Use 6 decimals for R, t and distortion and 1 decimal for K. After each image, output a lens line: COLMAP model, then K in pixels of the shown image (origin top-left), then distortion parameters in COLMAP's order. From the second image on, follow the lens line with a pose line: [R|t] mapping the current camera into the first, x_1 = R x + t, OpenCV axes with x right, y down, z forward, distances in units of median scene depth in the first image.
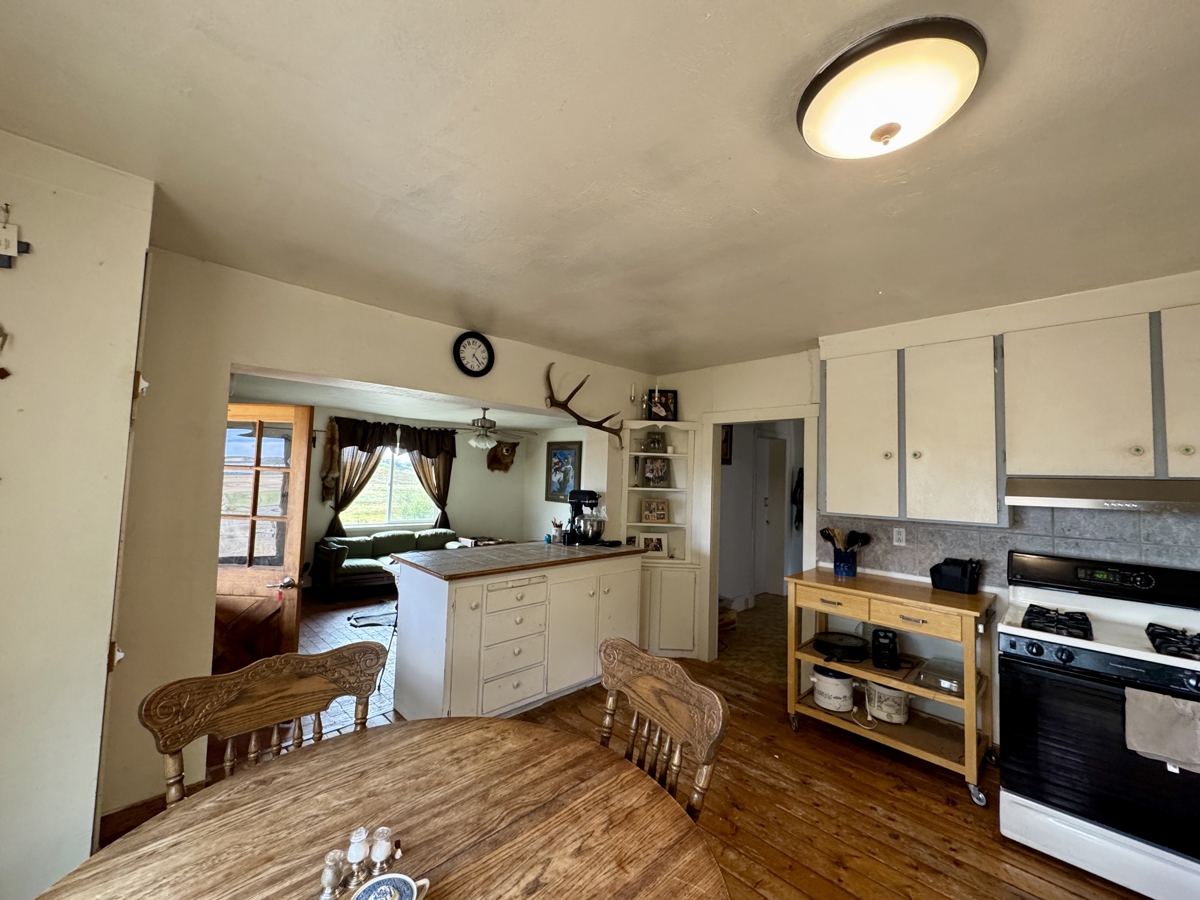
lens RADIAL K [[479.8, 0, 595.7], [0, 479.8, 448.6], [0, 0, 1]] dist [0.000233, 0.000223]
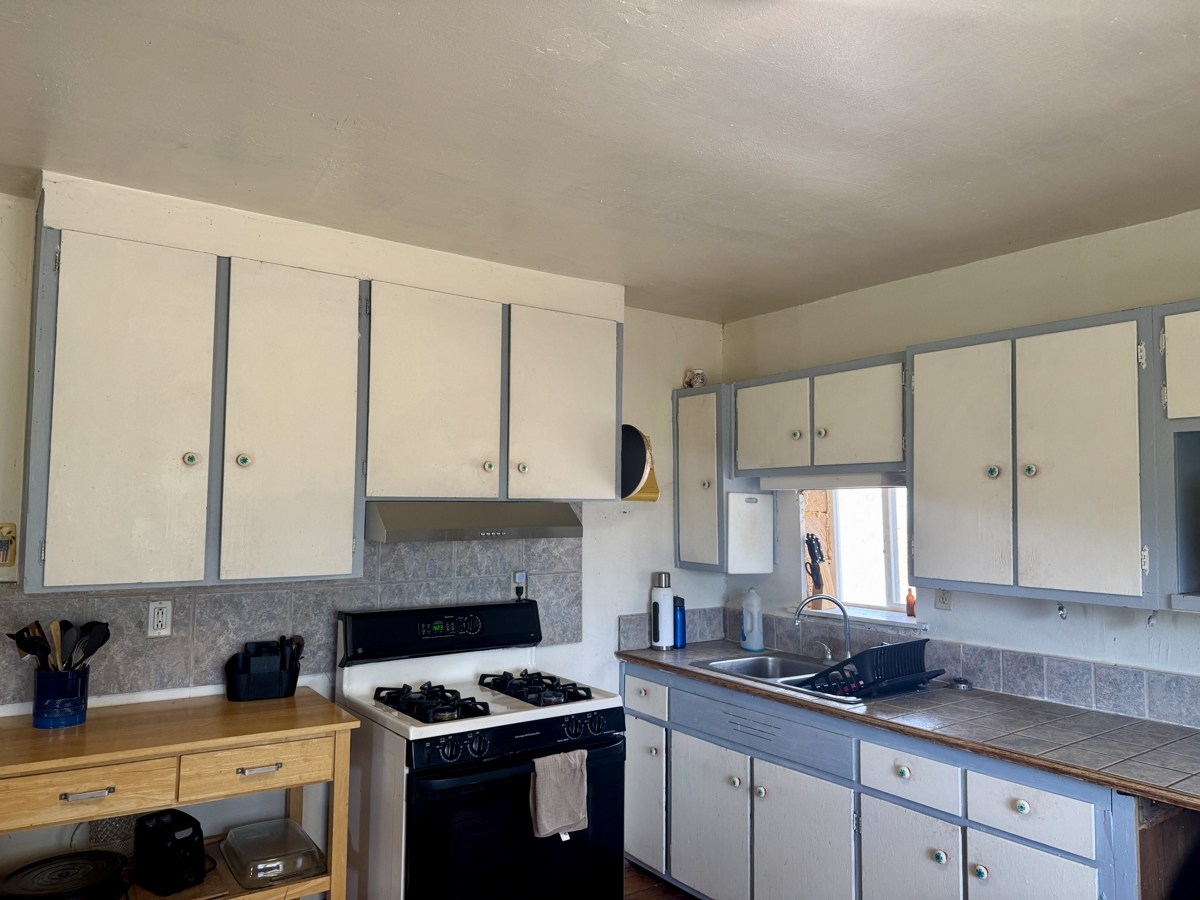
lens RADIAL K [[839.0, 0, 597.4], [0, 839.0, 446.4], [0, 0, 1]] dist [-0.006277, -0.006187]
pose [[0.179941, 0.049201, 0.982446, -0.180558], [-0.048576, 0.997974, -0.041081, 0.016784], [-0.982477, -0.040331, 0.181966, 0.425115]]
